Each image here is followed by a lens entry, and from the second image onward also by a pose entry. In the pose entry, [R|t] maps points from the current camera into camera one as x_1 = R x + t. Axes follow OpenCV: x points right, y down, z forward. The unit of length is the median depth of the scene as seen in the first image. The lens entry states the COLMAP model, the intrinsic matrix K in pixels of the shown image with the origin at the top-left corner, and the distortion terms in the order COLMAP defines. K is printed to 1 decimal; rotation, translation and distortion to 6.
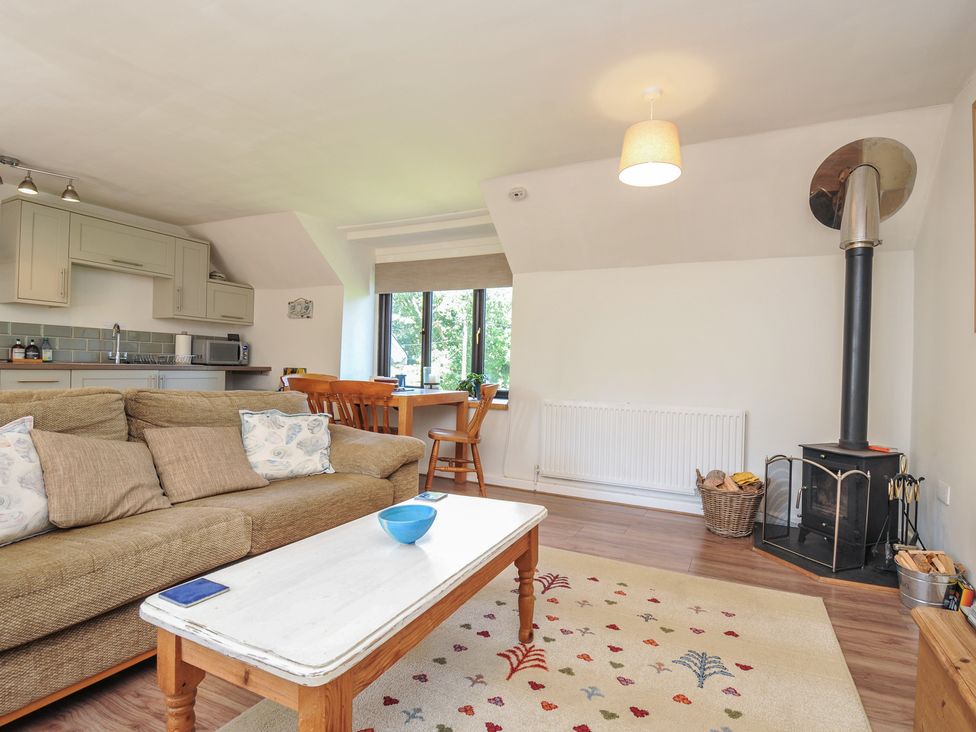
lens RADIAL K [[490.9, 0, 540.9], [0, 490.9, 374.0], [0, 0, 1]] dist [-0.012133, -0.011581]
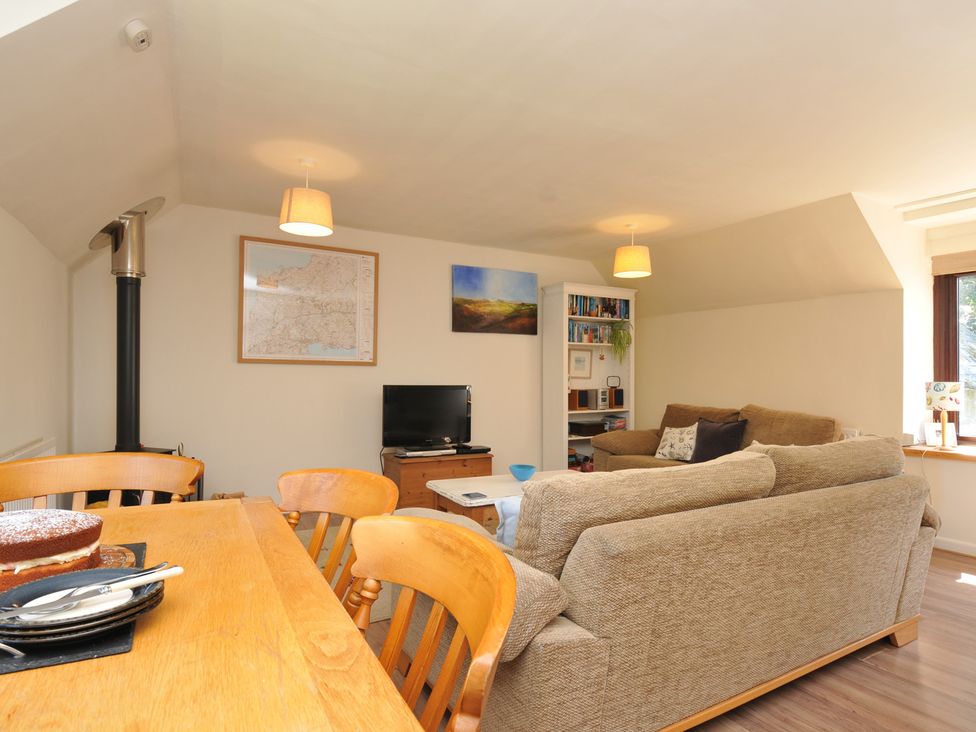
lens RADIAL K [[554.4, 0, 489.0], [0, 554.4, 370.2], [0, 0, 1]] dist [-0.004680, -0.004453]
pose [[-0.793804, -0.031963, 0.607333, -0.895419], [-0.029706, 0.999464, 0.013773, -0.087732], [-0.607447, -0.007109, -0.794328, 1.663017]]
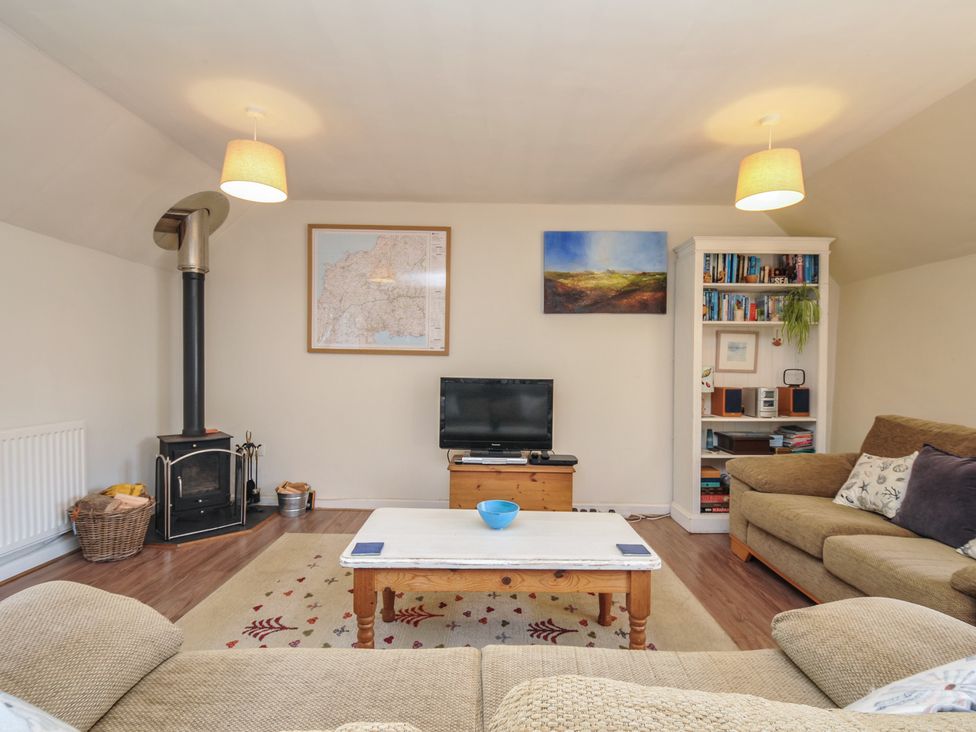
lens RADIAL K [[491.9, 0, 484.2], [0, 491.9, 370.1], [0, 0, 1]] dist [-0.002162, -0.006332]
pose [[-0.392228, -0.045597, 0.918737, -0.848618], [-0.019941, 0.998957, 0.041066, -0.084030], [-0.919652, -0.002213, -0.392728, 0.892263]]
